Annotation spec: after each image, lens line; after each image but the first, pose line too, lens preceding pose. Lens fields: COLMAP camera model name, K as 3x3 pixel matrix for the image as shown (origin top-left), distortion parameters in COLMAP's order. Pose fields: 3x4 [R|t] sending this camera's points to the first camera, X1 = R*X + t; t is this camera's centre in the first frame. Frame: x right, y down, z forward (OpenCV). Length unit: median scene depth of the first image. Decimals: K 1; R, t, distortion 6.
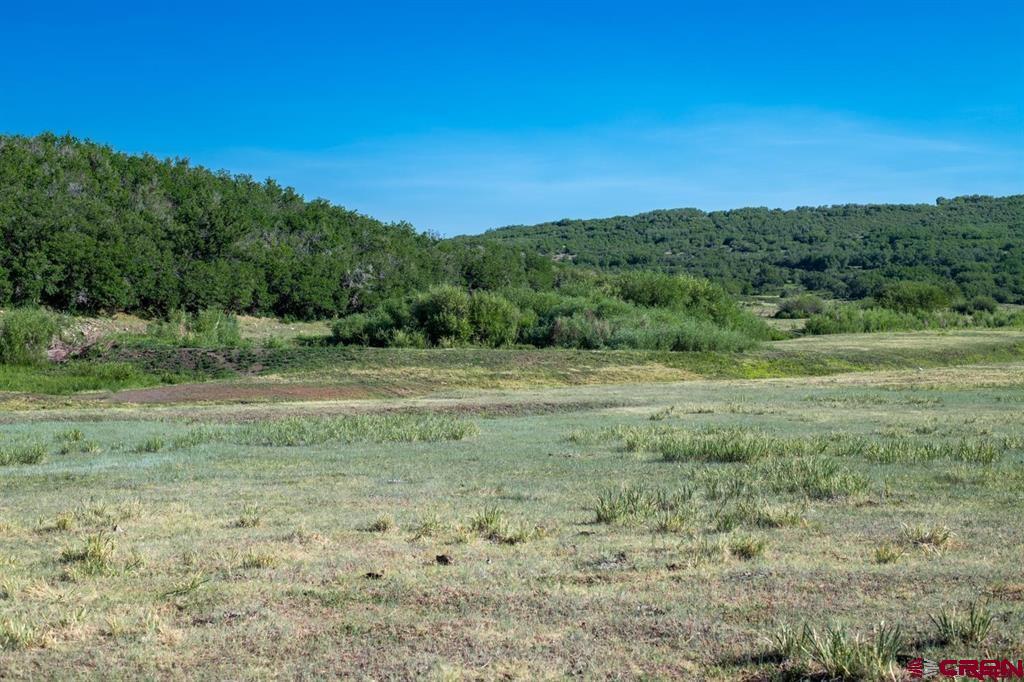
lens RADIAL K [[1492.9, 0, 511.4], [0, 1492.9, 340.9], [0, 0, 1]] dist [-0.081528, 0.000000]
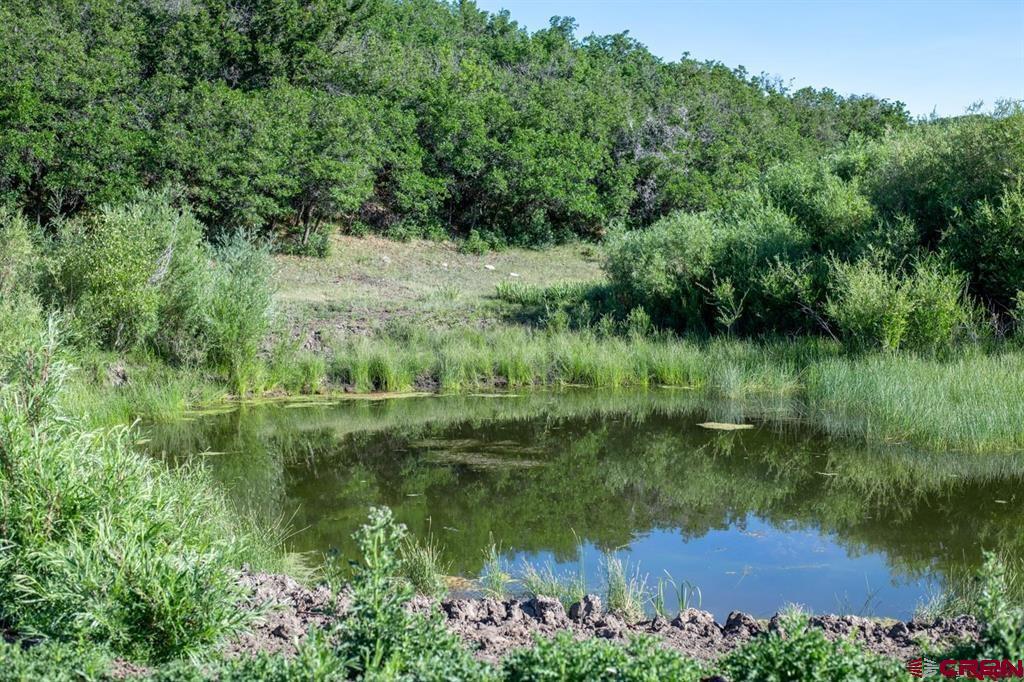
lens RADIAL K [[1492.9, 0, 511.6], [0, 1492.9, 340.8], [0, 0, 1]] dist [-0.081528, 0.000000]
pose [[0.986696, -0.023123, -0.160924, -0.082403], [0.030319, 0.998641, 0.042400, -0.005507], [0.159725, -0.046715, 0.986056, 0.631925]]
